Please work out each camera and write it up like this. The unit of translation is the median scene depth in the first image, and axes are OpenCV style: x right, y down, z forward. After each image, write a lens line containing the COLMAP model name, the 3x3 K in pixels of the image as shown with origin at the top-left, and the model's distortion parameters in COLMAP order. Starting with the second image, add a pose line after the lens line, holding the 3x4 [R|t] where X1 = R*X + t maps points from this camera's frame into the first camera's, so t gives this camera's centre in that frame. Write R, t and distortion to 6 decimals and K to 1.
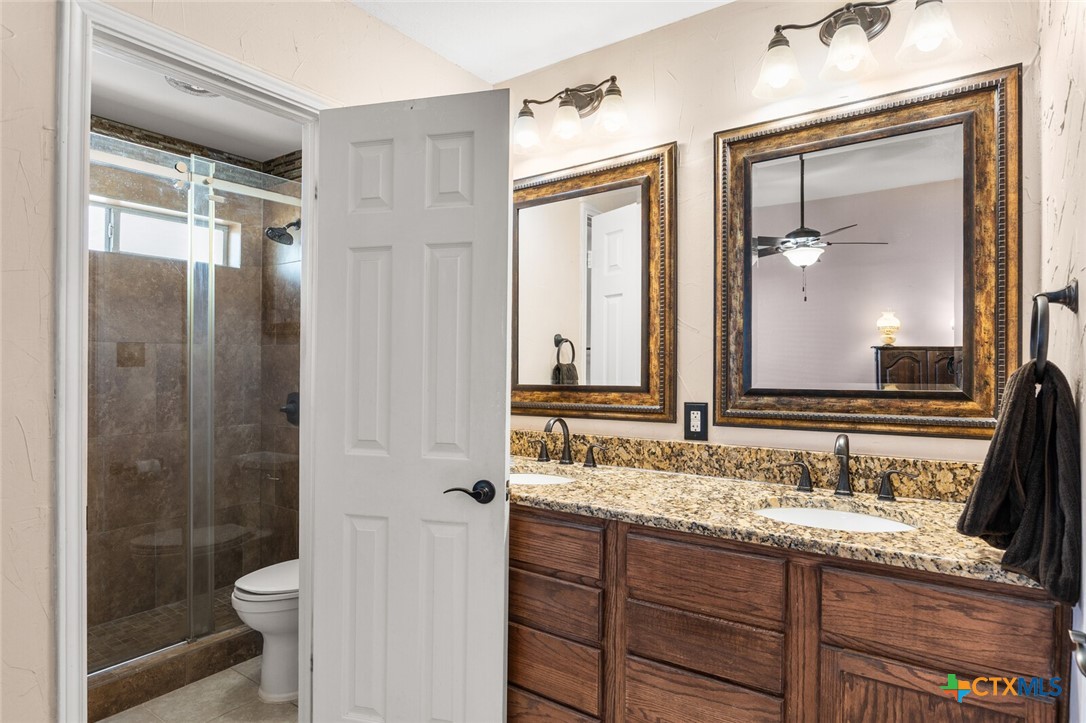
lens RADIAL K [[595.7, 0, 546.0], [0, 595.7, 359.0], [0, 0, 1]] dist [-0.013542, -0.001532]
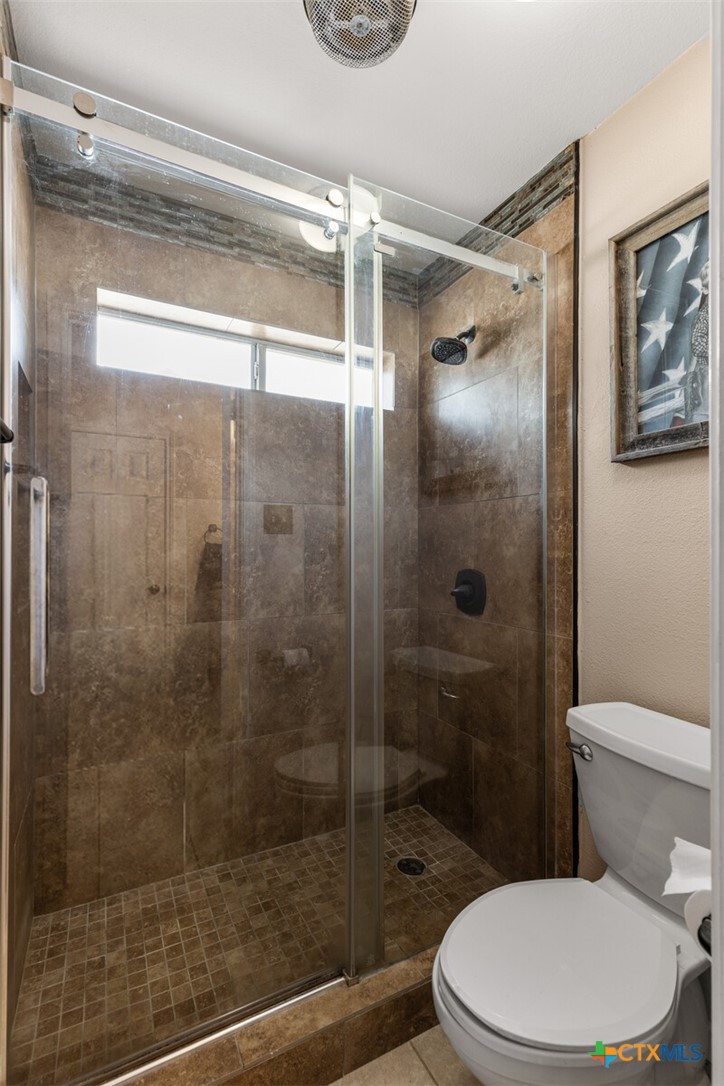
lens RADIAL K [[490.7, 0, 362.0], [0, 490.7, 543.0], [0, 0, 1]] dist [0.004876, 0.000090]
pose [[0.891097, -0.007315, -0.453755, -0.062575], [0.003873, 0.999956, -0.008515, 0.006917], [0.453797, 0.005830, 0.891086, 0.096620]]
